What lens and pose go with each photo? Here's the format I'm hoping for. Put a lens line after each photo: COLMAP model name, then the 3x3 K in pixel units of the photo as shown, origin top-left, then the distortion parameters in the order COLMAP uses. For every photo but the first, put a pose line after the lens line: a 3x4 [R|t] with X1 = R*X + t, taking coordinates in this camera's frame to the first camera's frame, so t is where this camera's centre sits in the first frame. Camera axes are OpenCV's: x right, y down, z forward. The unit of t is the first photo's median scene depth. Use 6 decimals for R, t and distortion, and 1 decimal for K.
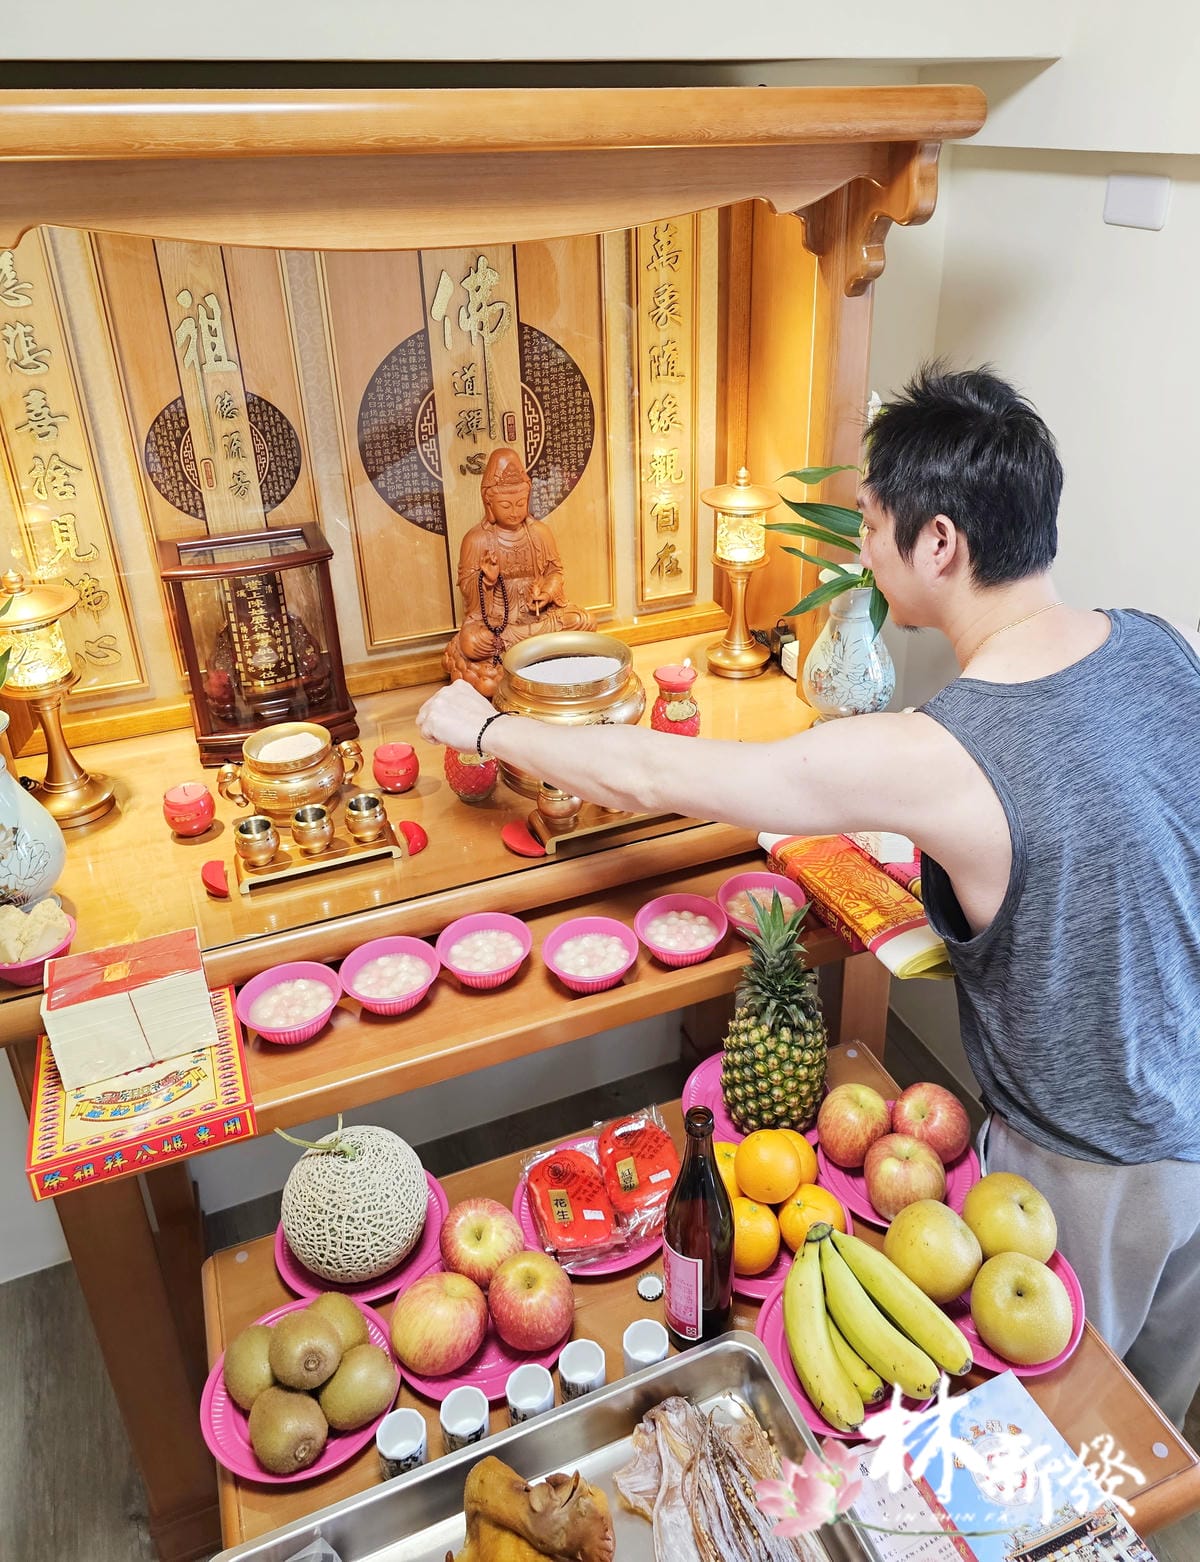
lens RADIAL K [[1189.0, 0, 674.3], [0, 1189.0, 690.2], [0, 0, 1]] dist [0.063559, -0.051386]
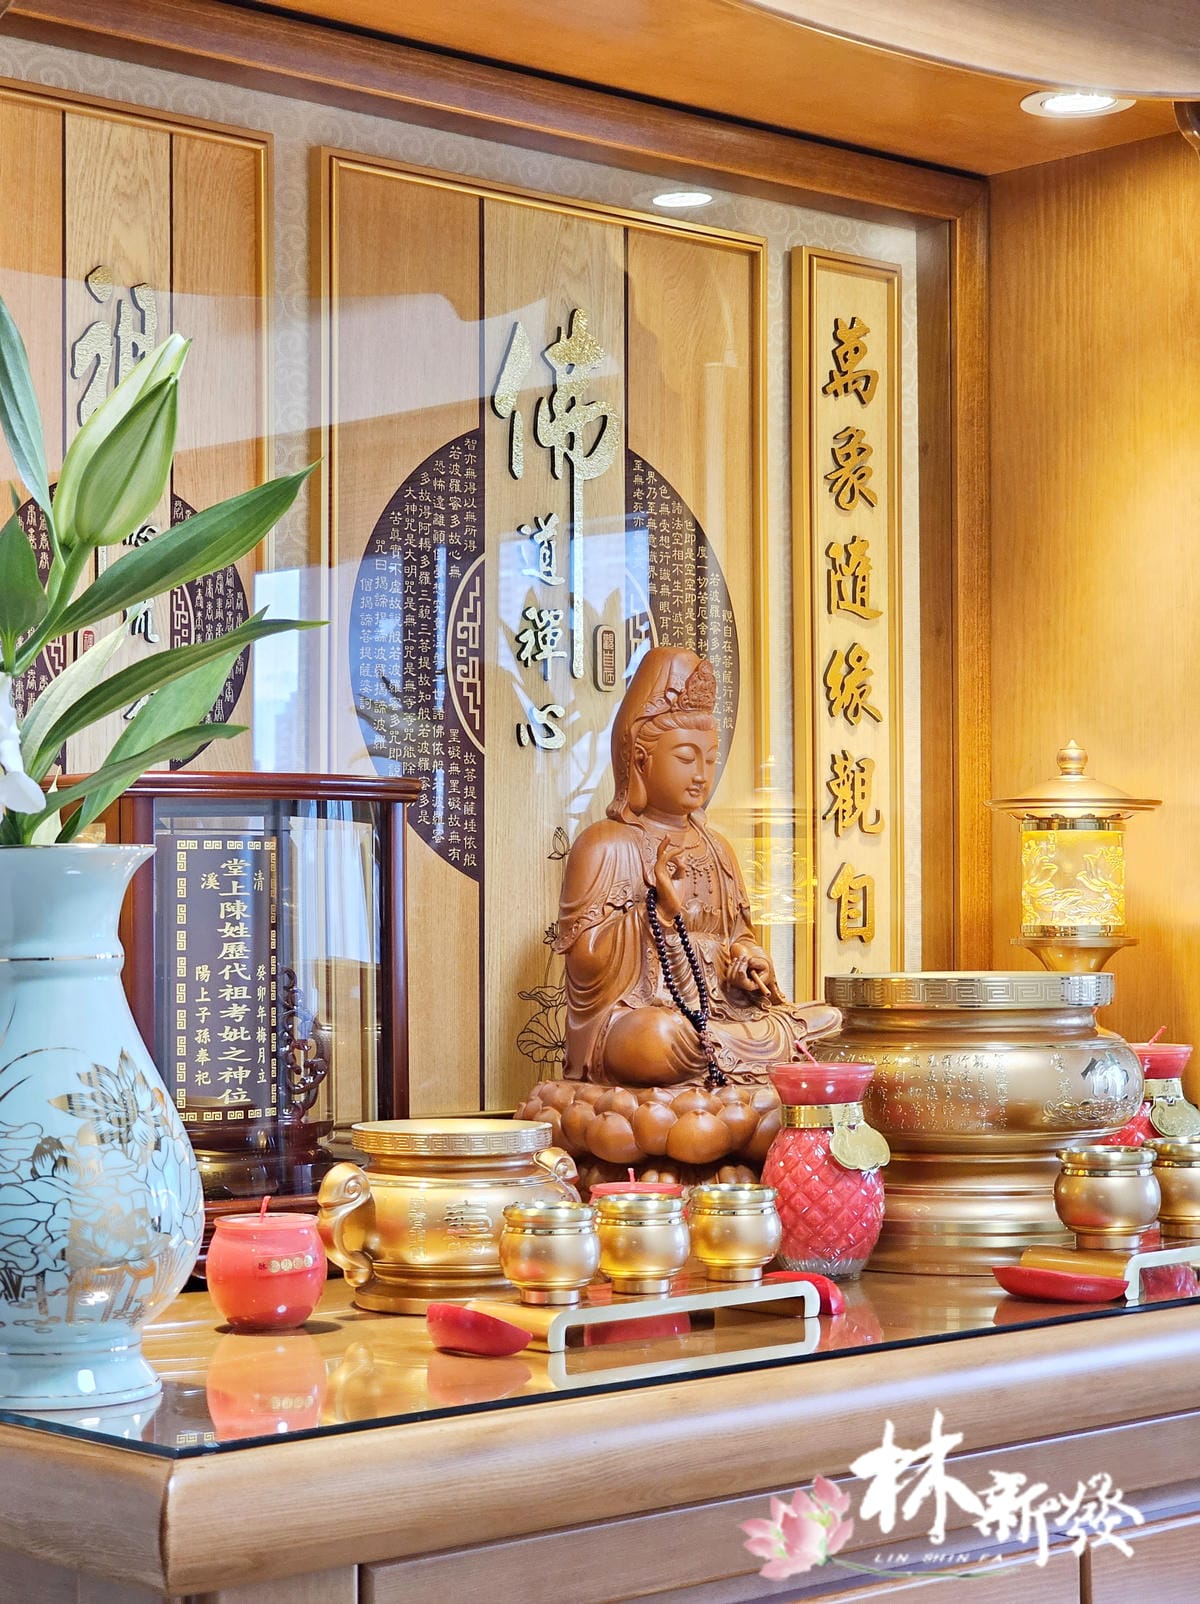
lens RADIAL K [[3111.6, 0, 593.1], [0, 3111.6, 804.8], [0, 0, 1]] dist [0.013089, 0.000000]
pose [[0.945343, 0.008505, 0.325968, -0.568215], [0.148066, 0.879462, -0.452353, 0.399500], [-0.290523, 0.475894, 0.830133, 0.024935]]
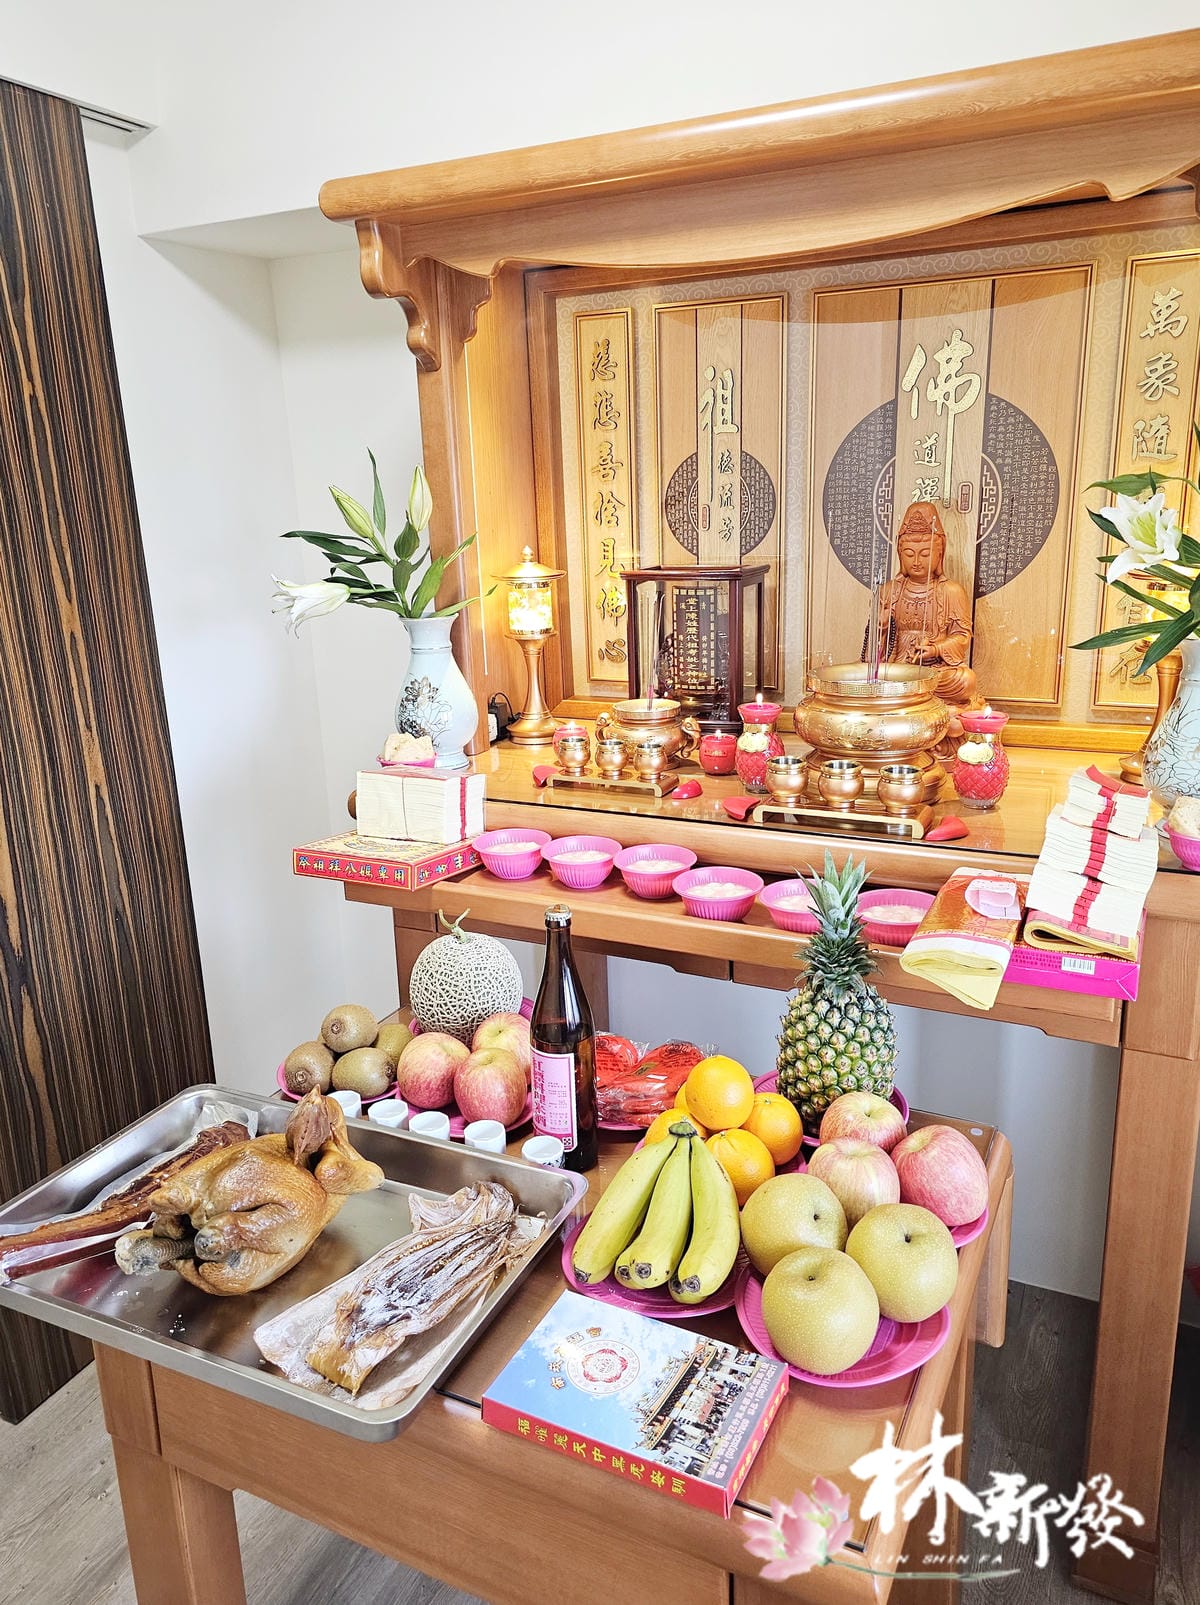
lens RADIAL K [[1172.7, 0, 602.5], [0, 1172.7, 805.8], [0, 0, 1]] dist [0.051640, -0.039452]
pose [[0.645963, 0.190057, -0.739331, 0.493050], [-0.311268, 0.949916, -0.027768, 0.168014], [0.697025, 0.248067, 0.672770, 0.171914]]
